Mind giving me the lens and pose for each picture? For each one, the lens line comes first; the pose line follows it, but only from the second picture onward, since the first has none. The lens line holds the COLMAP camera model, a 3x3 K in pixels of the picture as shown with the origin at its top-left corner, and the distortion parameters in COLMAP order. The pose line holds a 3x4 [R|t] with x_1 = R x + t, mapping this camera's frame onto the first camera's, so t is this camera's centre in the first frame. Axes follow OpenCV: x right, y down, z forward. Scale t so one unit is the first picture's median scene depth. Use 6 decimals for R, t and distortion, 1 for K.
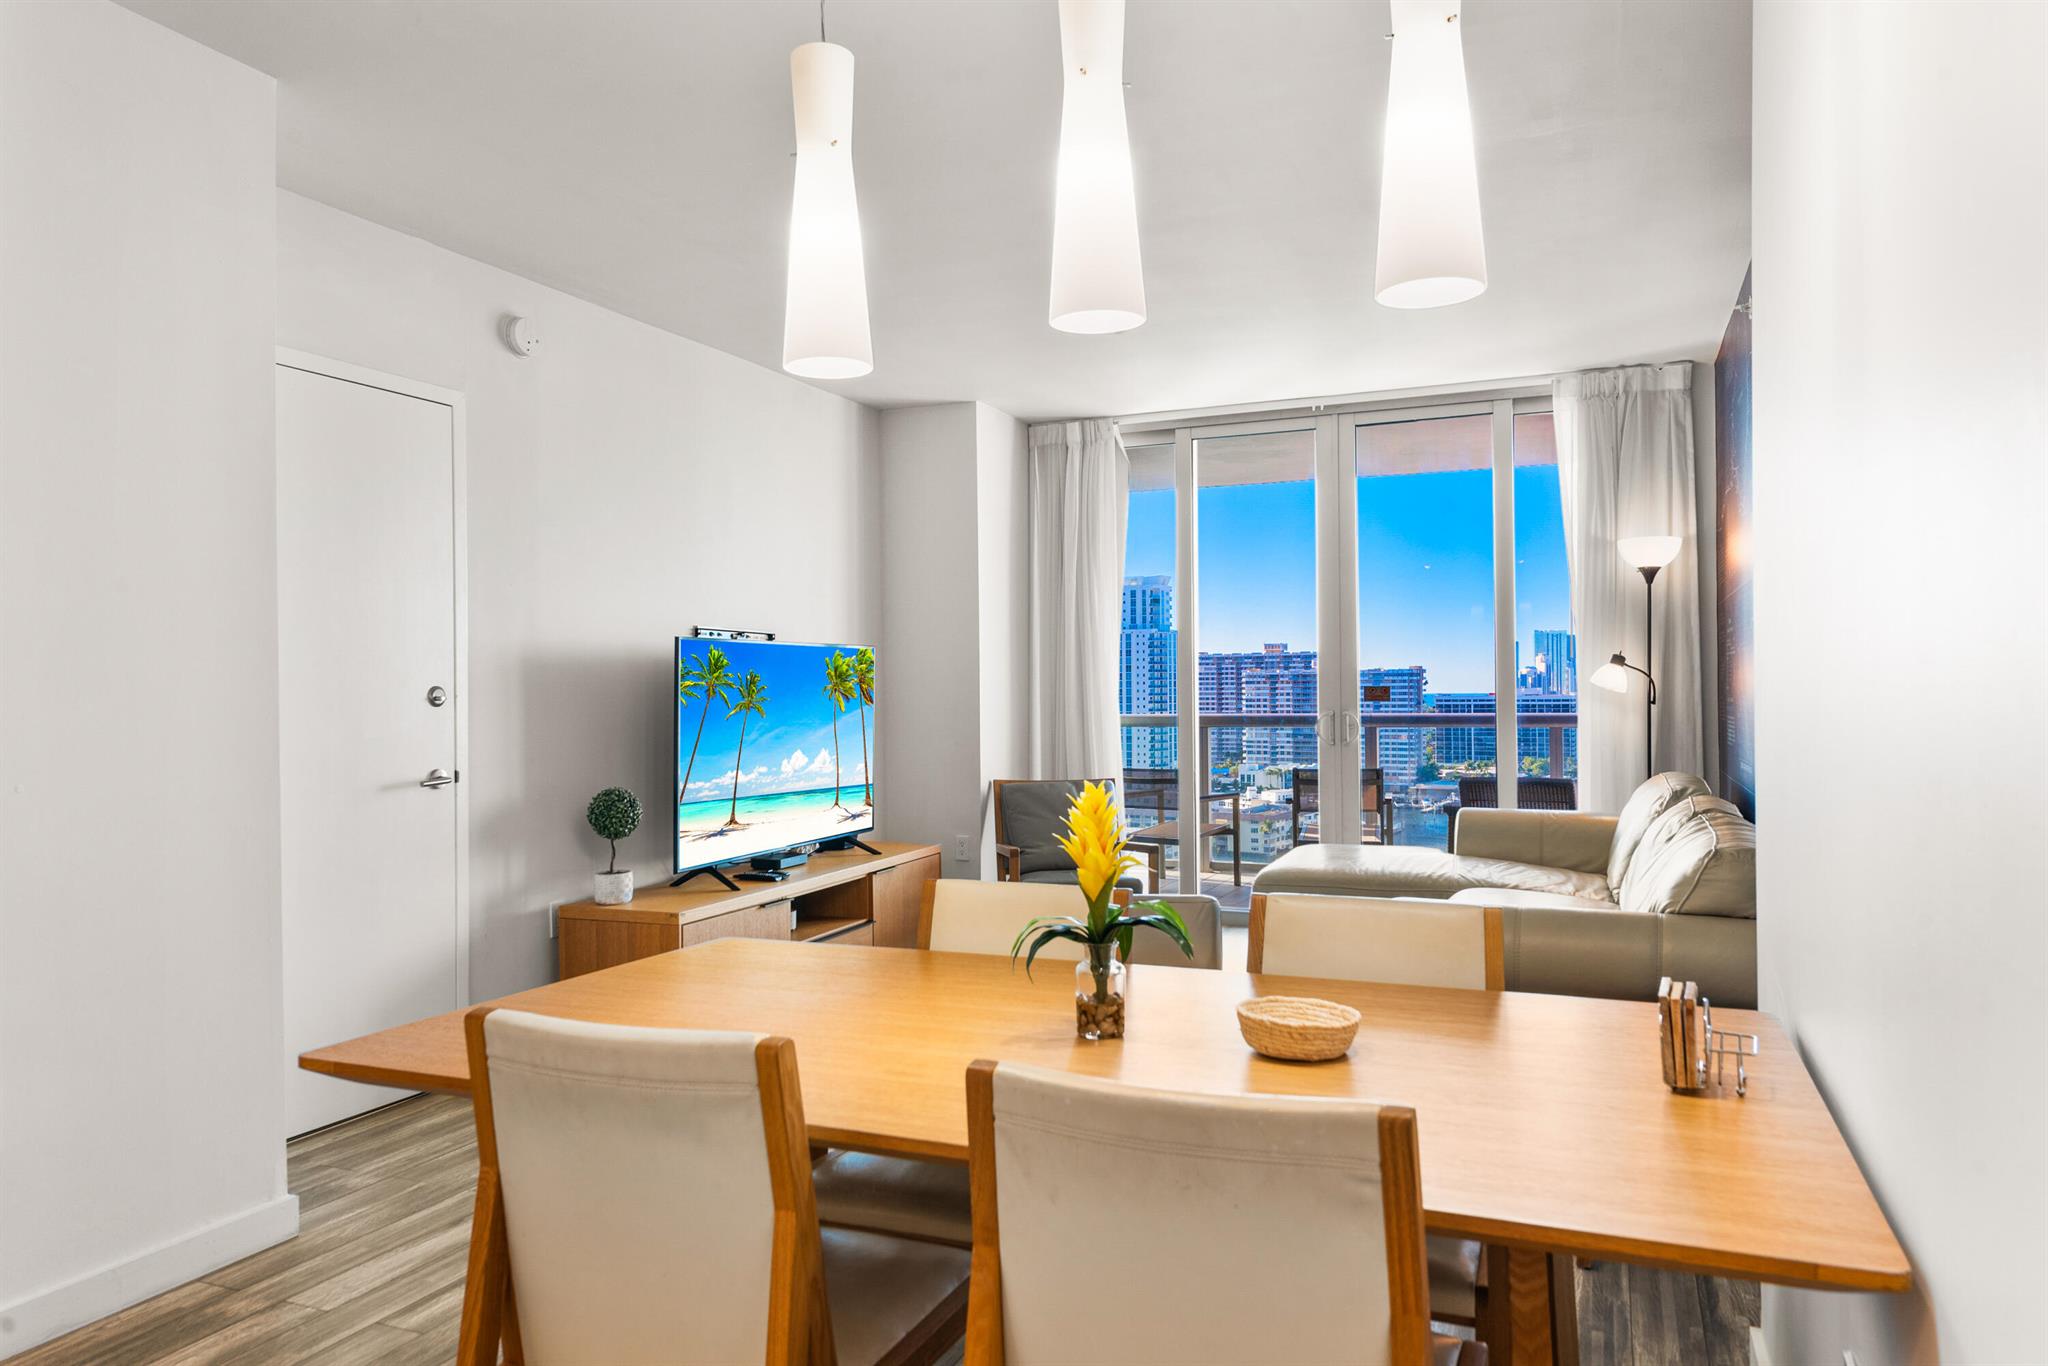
lens RADIAL K [[1353.9, 0, 1030.4], [0, 1353.9, 683.1], [0, 0, 1]] dist [0.018062, -0.003224]
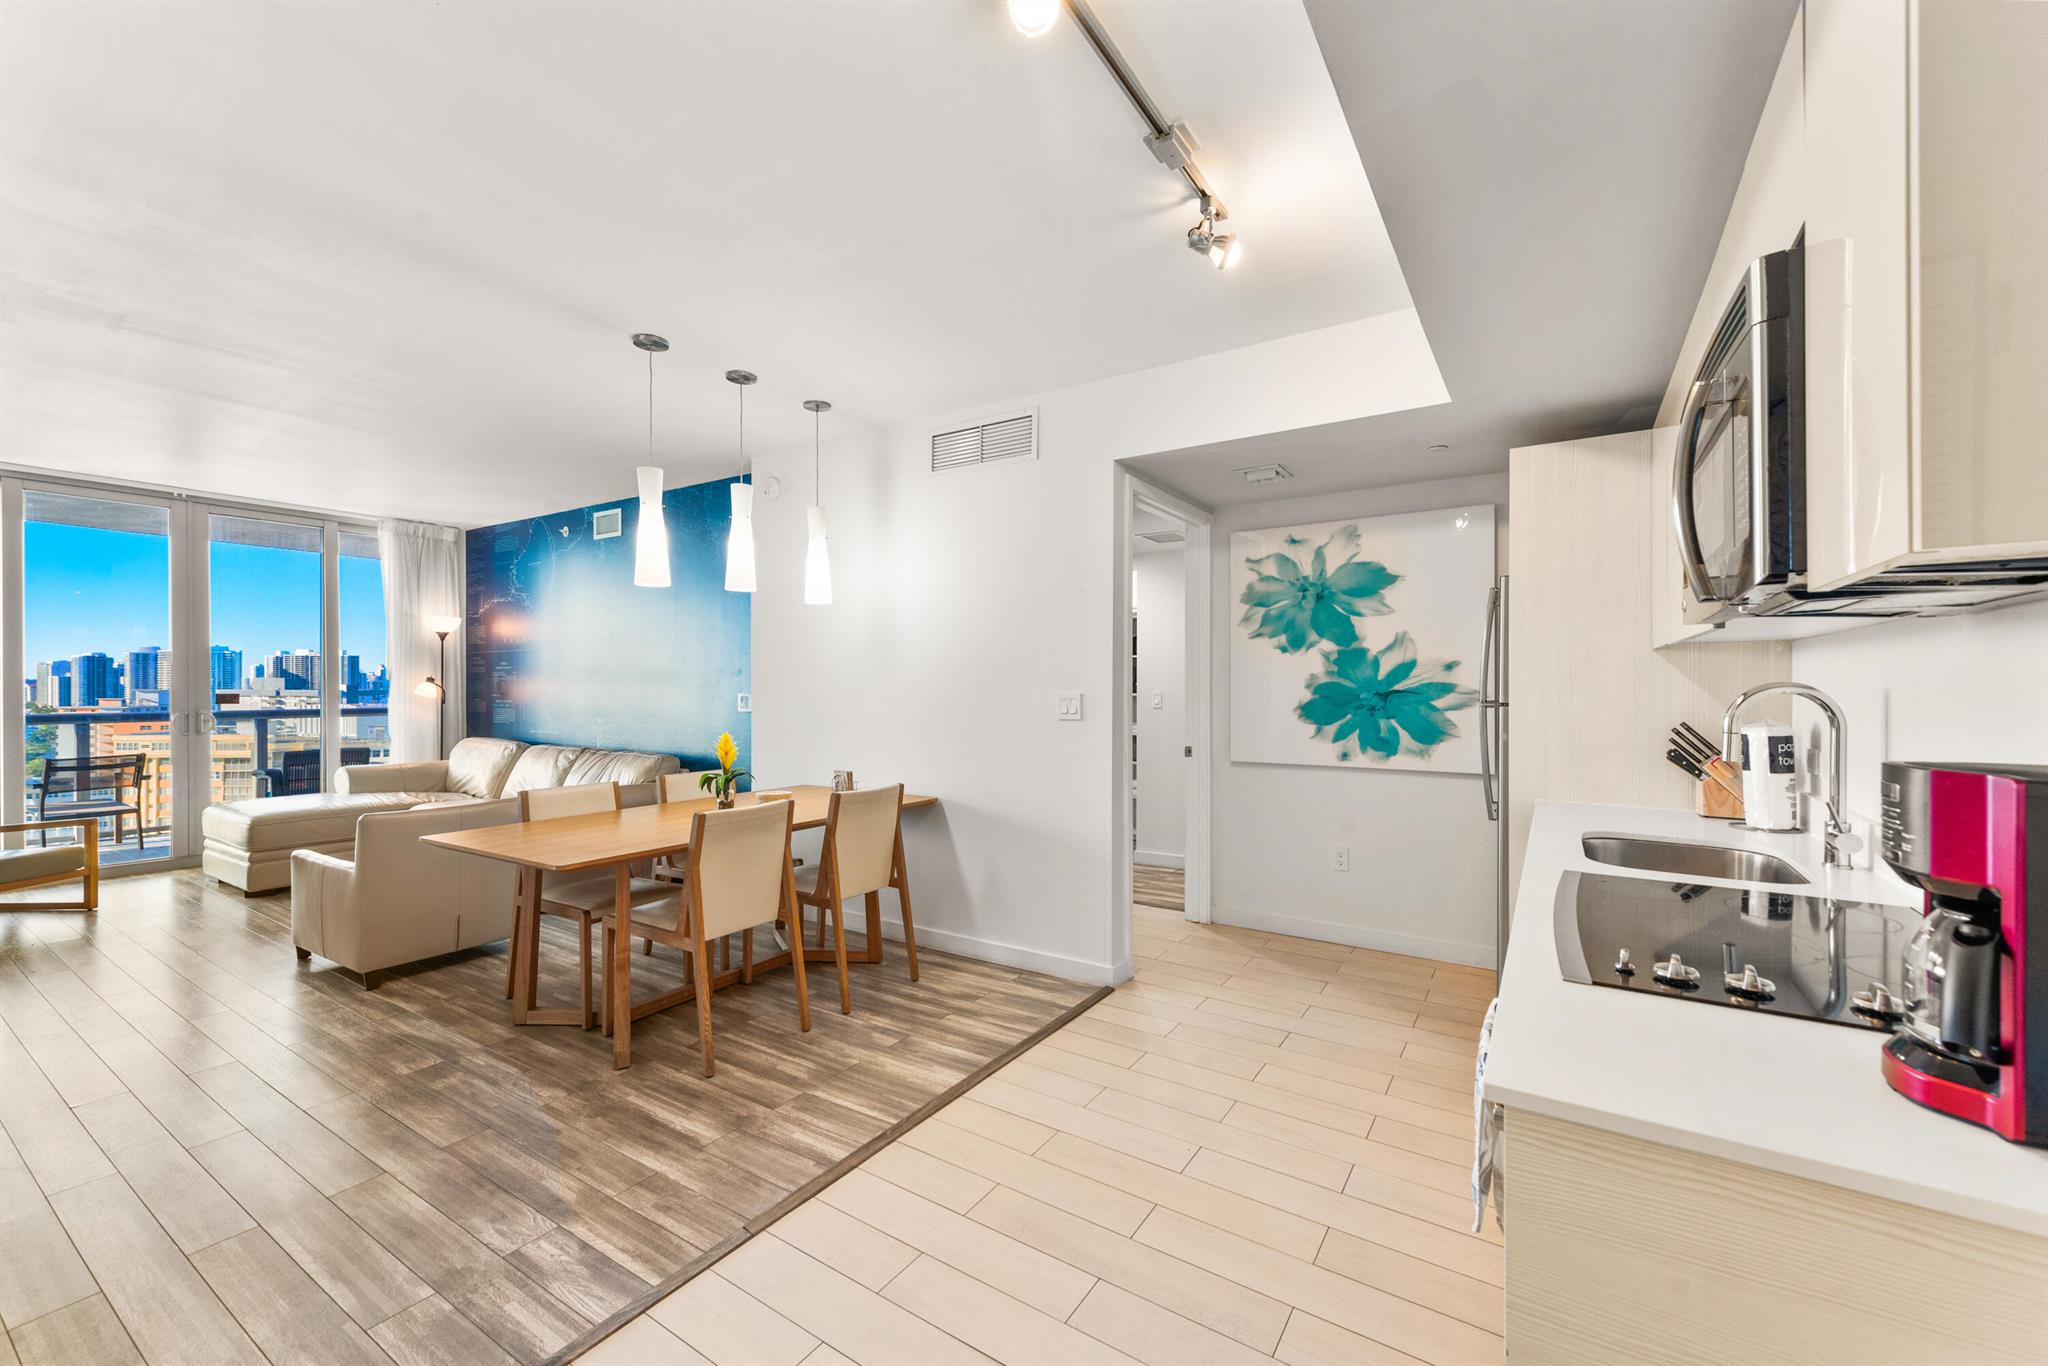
lens RADIAL K [[810.2, 0, 1039.6], [0, 810.2, 683.4], [0, 0, 1]] dist [0.001322, -0.000337]
pose [[0.149410, 0.006631, 0.988753, -0.539565], [-0.011428, 0.999922, -0.004979, -0.016229], [-0.988709, -0.010555, 0.149475, -0.005456]]
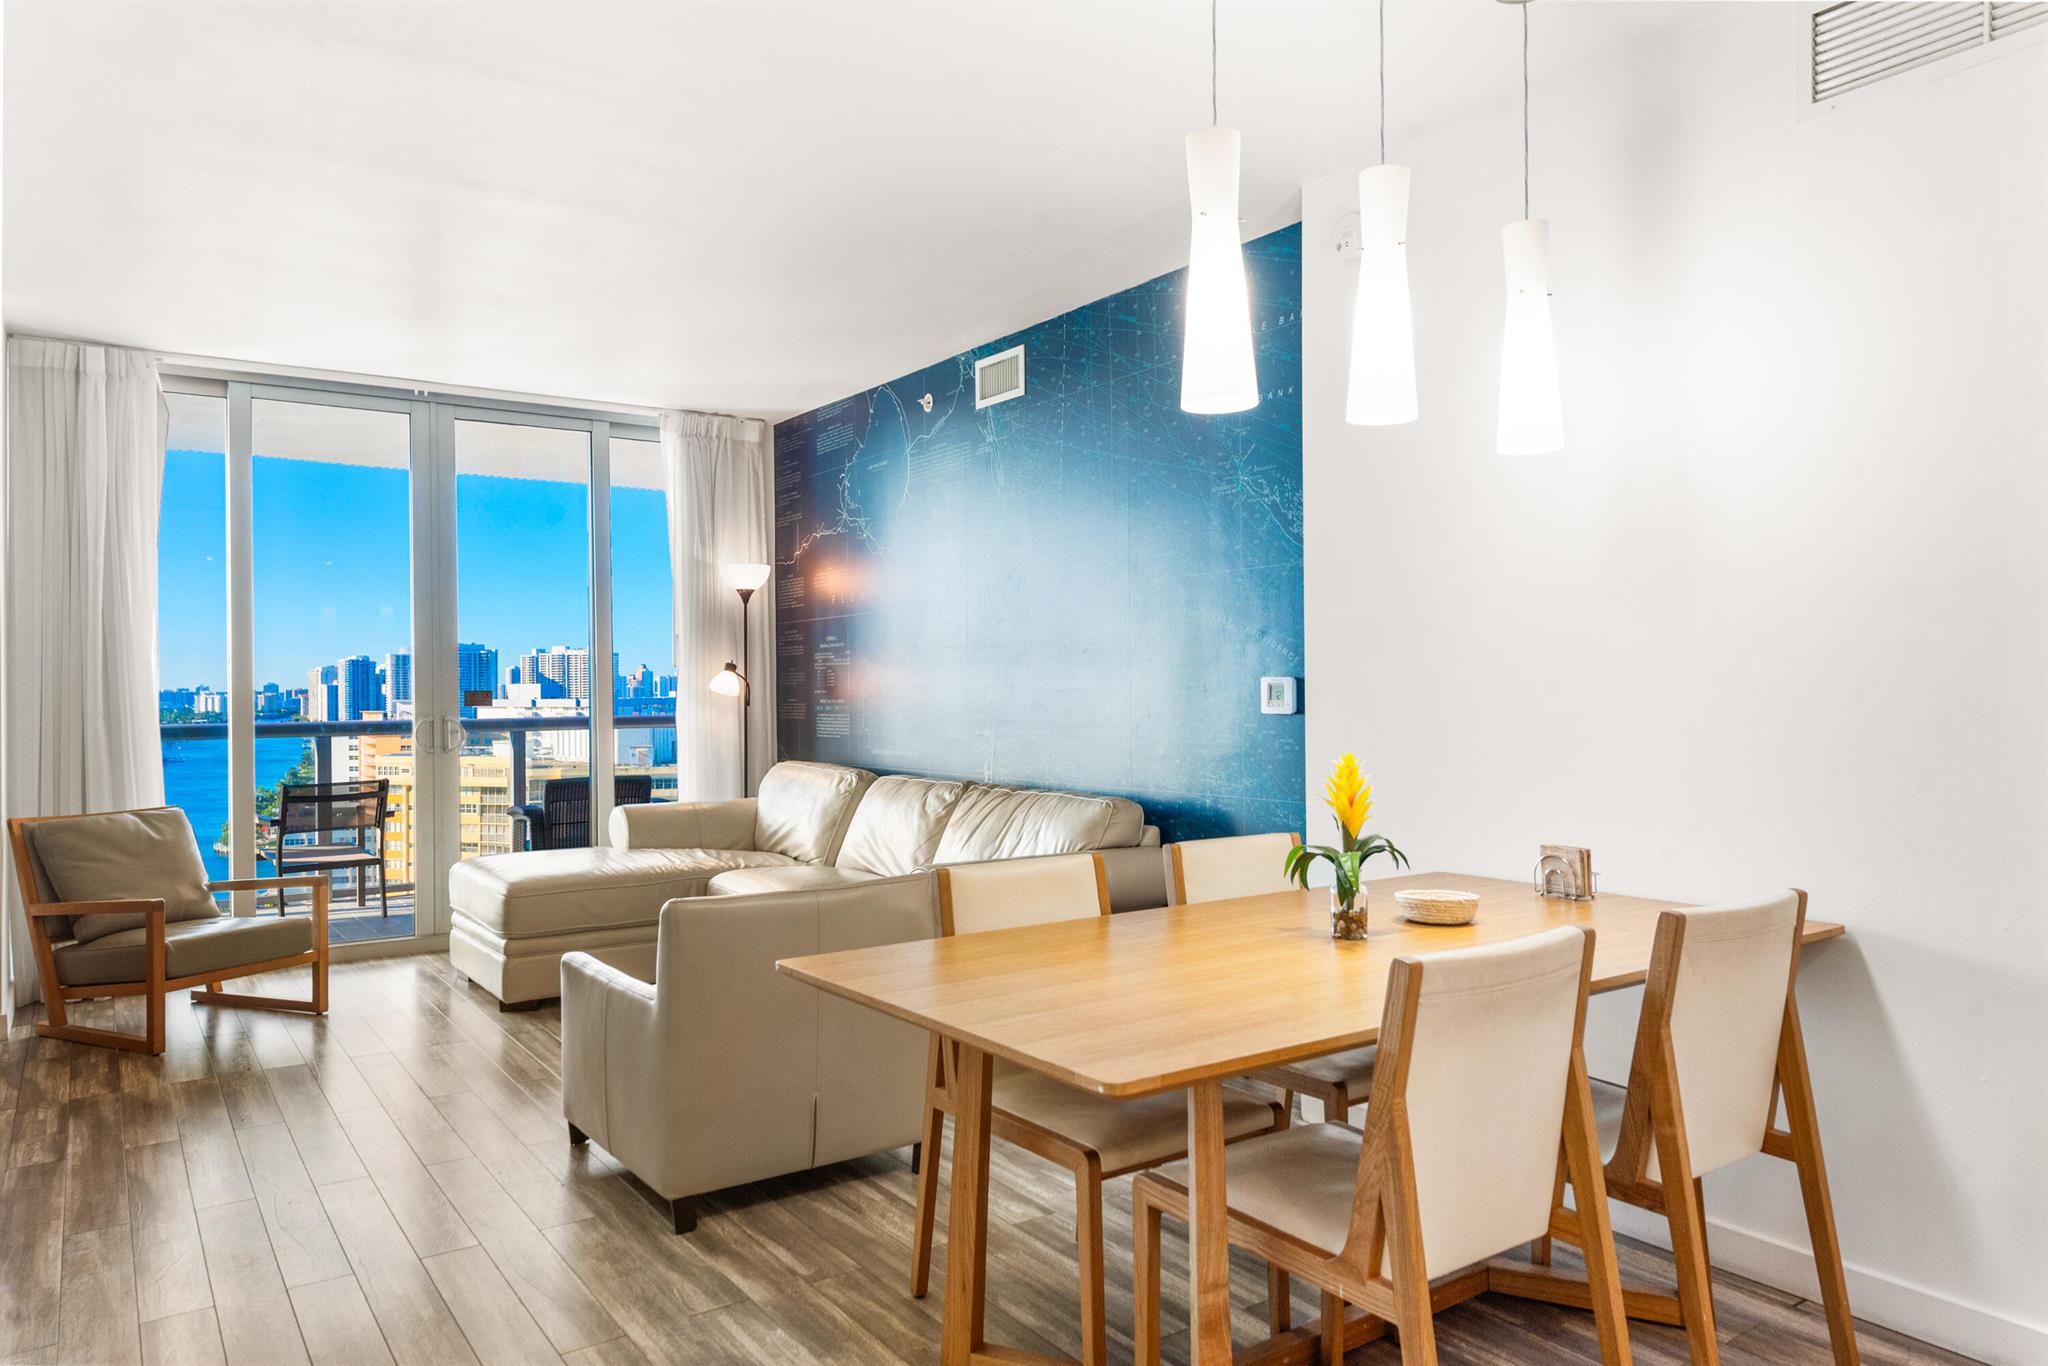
lens RADIAL K [[1353.9, 0, 1038.6], [0, 1353.9, 673.4], [0, 0, 1]] dist [0.018062, -0.003224]
pose [[0.521078, 0.009298, 0.853458, -0.408294], [-0.002209, 0.999952, -0.009545, -0.001609], [-0.853506, 0.003089, 0.521074, 0.166169]]
